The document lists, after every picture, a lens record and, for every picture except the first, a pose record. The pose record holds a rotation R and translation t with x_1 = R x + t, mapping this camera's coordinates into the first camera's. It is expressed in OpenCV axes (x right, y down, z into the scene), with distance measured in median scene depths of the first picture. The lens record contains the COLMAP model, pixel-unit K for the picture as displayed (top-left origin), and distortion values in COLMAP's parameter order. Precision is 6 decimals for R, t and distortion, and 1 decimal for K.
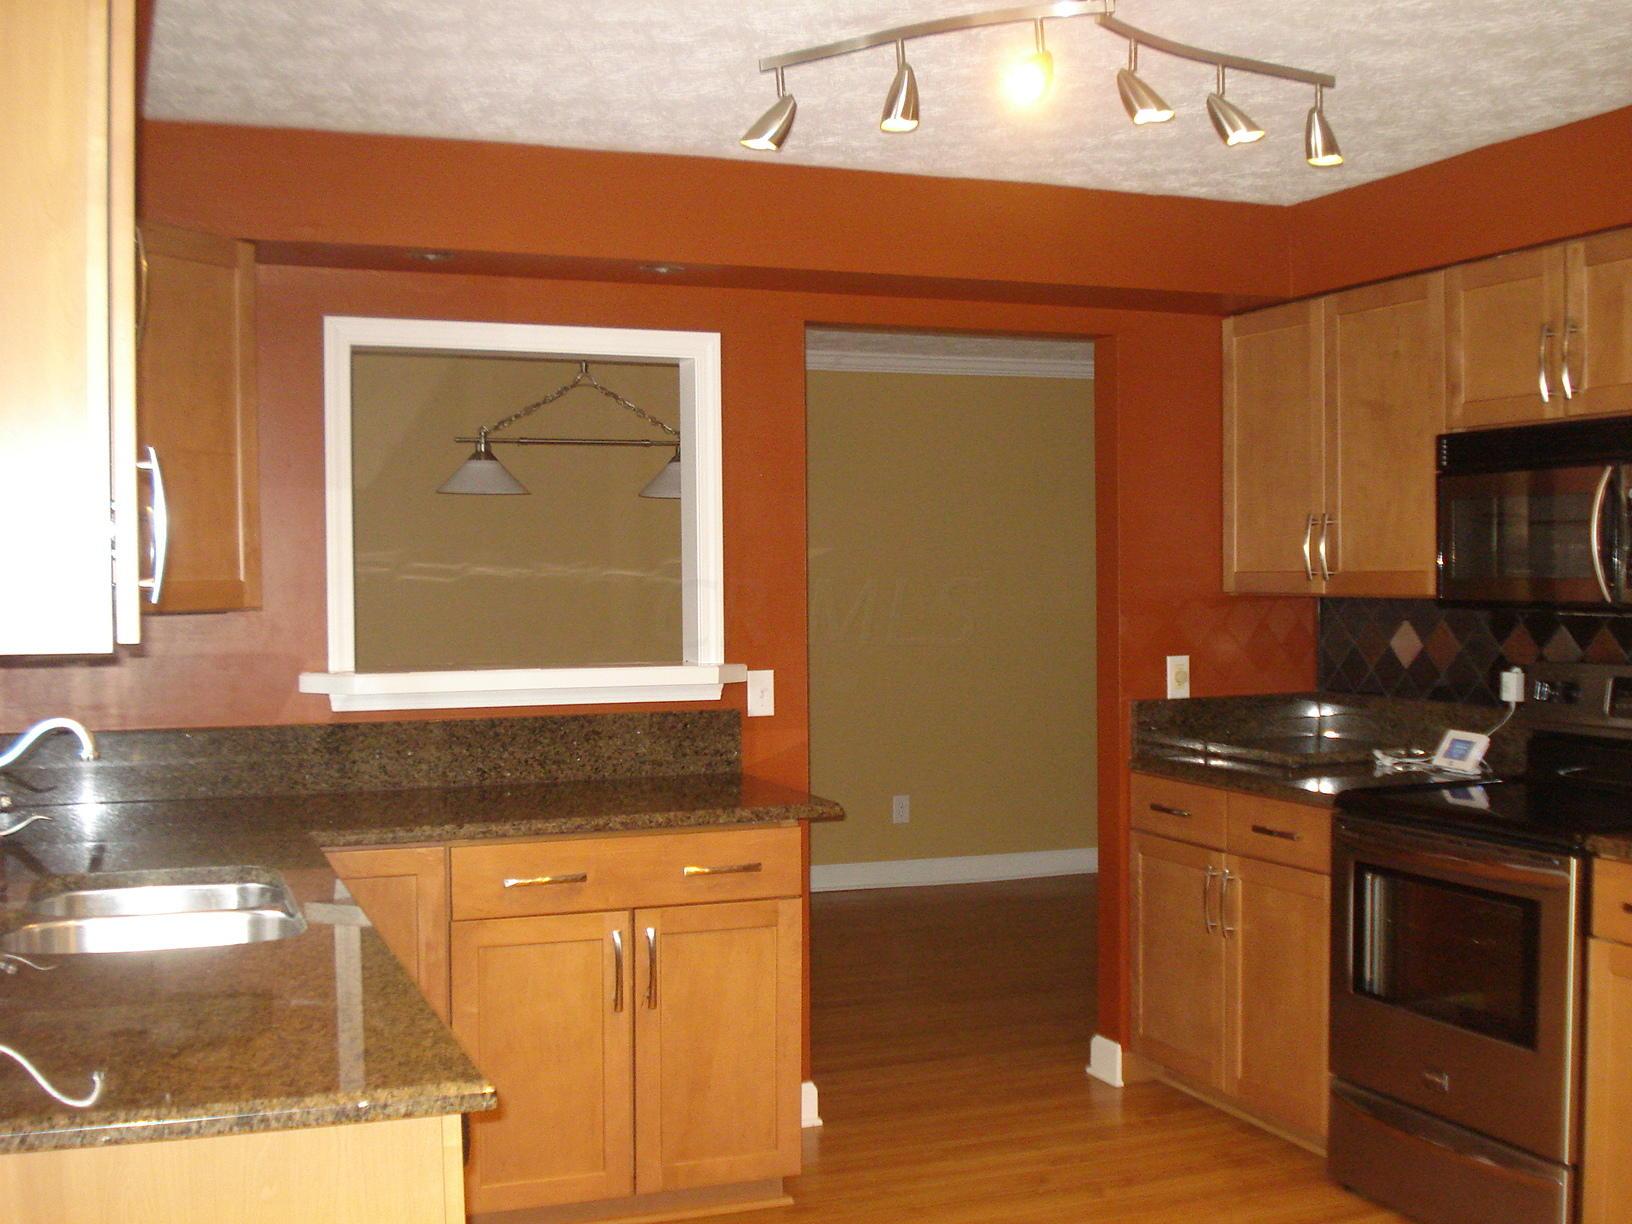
lens RADIAL K [[1858.3, 0, 838.6], [0, 1858.3, 648.0], [0, 0, 1]] dist [-0.093669, 0.000000]
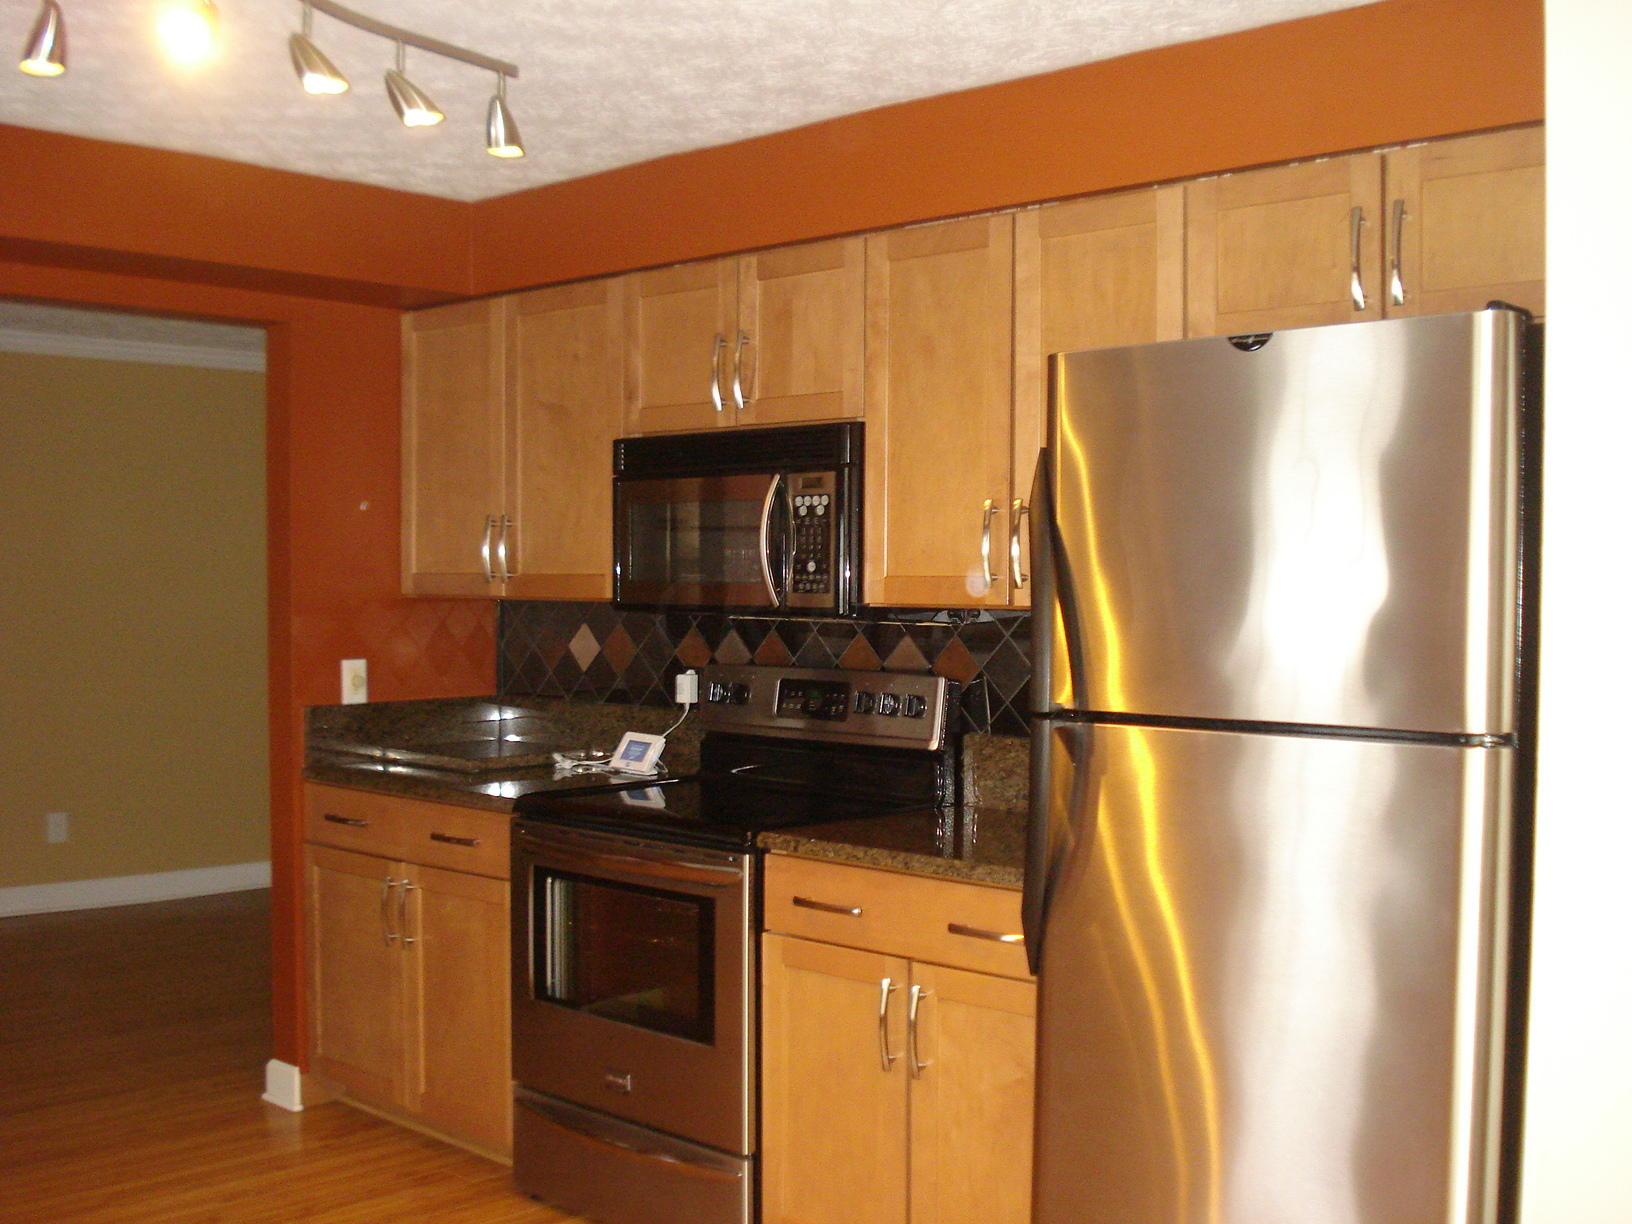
lens RADIAL K [[1858.3, 0, 831.0], [0, 1858.3, 650.8], [0, 0, 1]] dist [-0.093669, 0.000000]
pose [[0.908433, -0.003086, 0.418019, 0.008463], [0.002881, 0.999995, 0.001121, -0.000881], [-0.418021, 0.000186, 0.908437, 0.027665]]
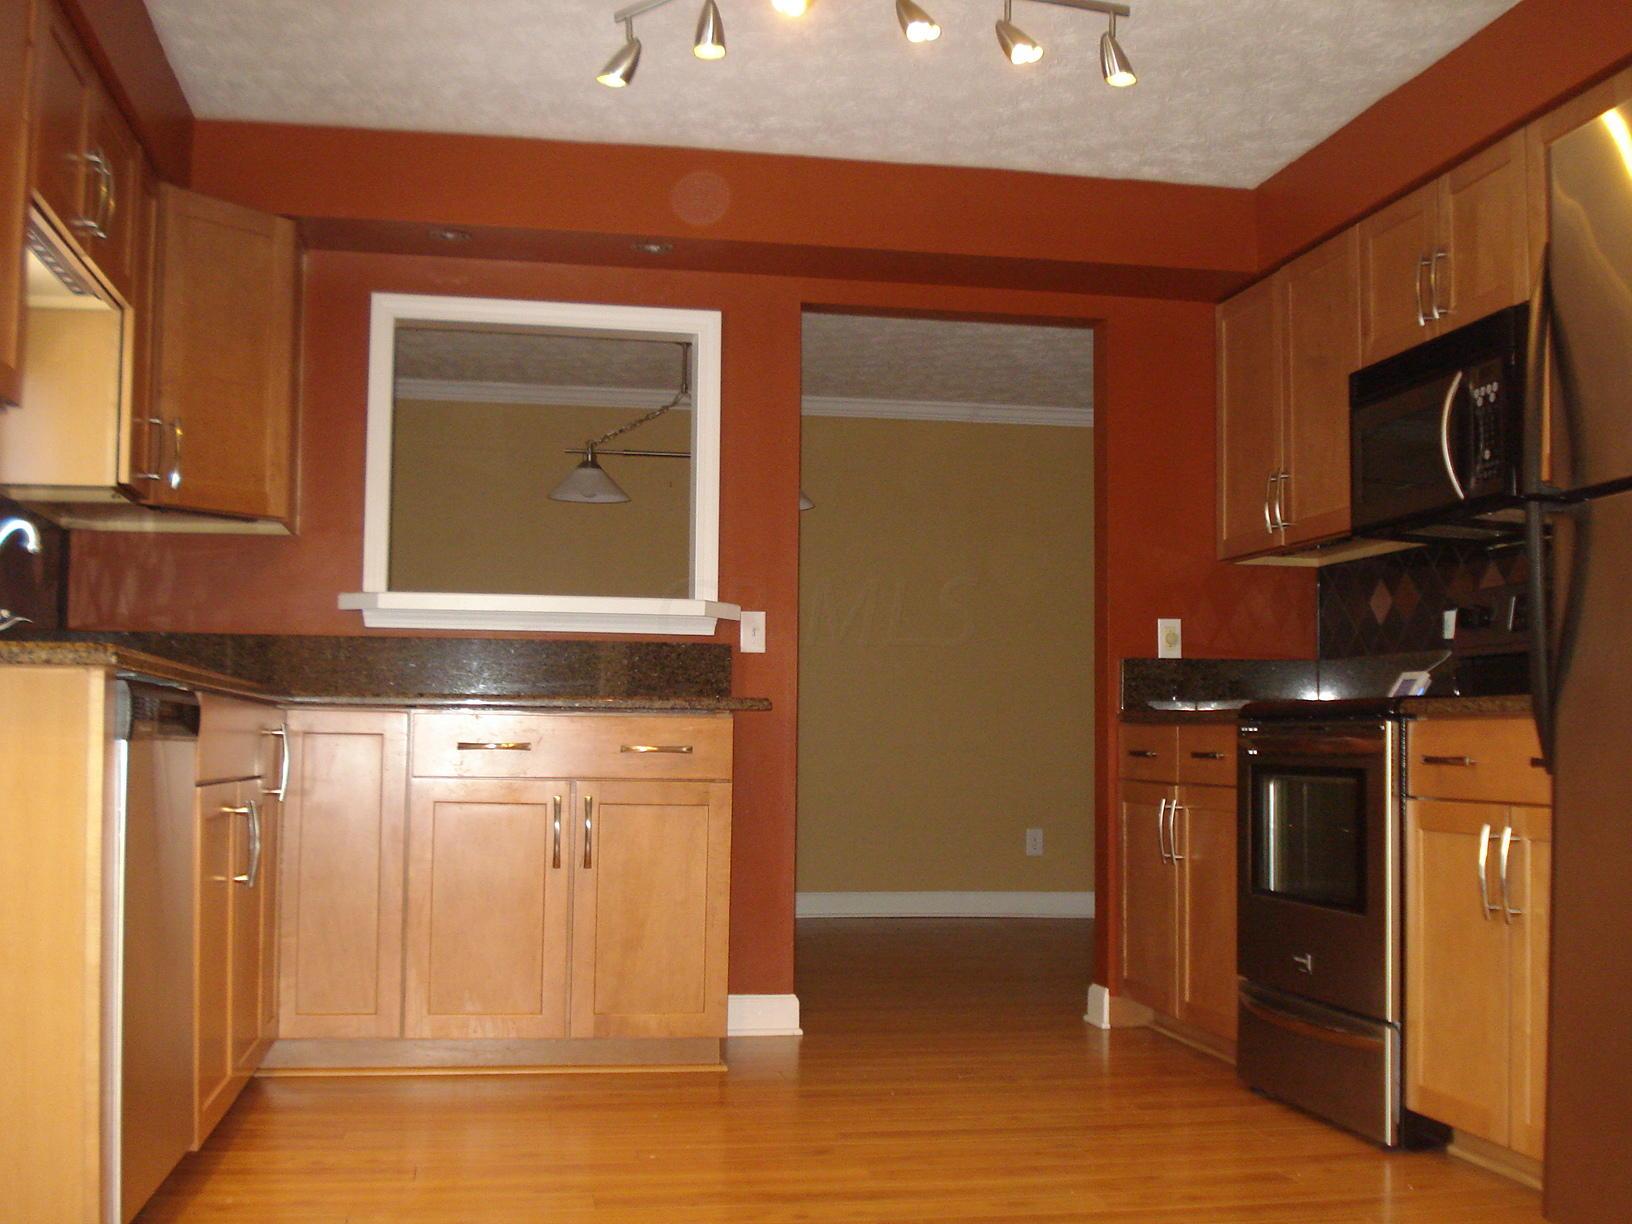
lens RADIAL K [[1858.3, 0, 838.2], [0, 1858.3, 649.5], [0, 0, 1]] dist [-0.093669, 0.000000]
pose [[0.981114, 0.007972, -0.193265, 0.240902], [-0.025319, 0.995847, -0.087454, 0.141384], [0.191766, 0.090696, 0.977241, -0.078775]]
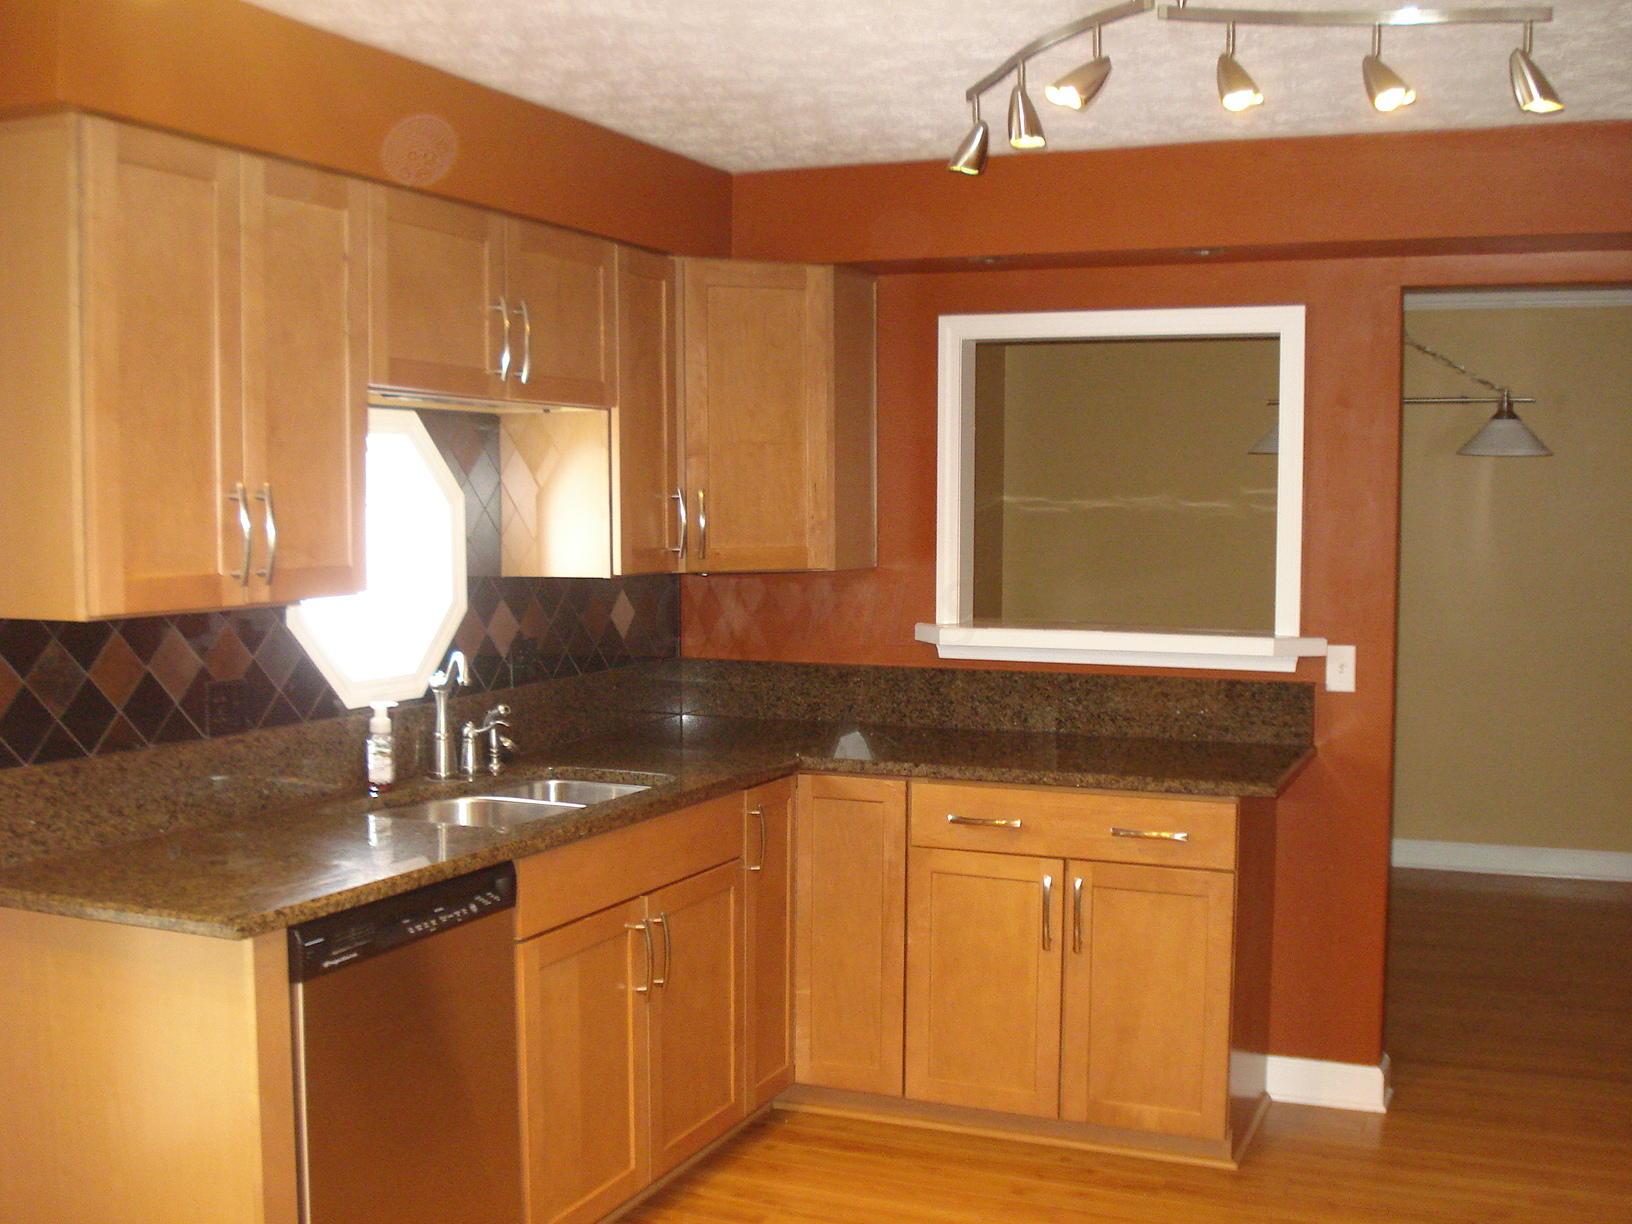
lens RADIAL K [[1858.3, 0, 839.2], [0, 1858.3, 663.4], [0, 0, 1]] dist [-0.093669, 0.000000]
pose [[0.714174, 0.072807, -0.696172, 0.489596], [-0.035965, 0.997079, 0.067382, -0.038086], [0.699044, -0.023084, 0.714706, 0.118711]]
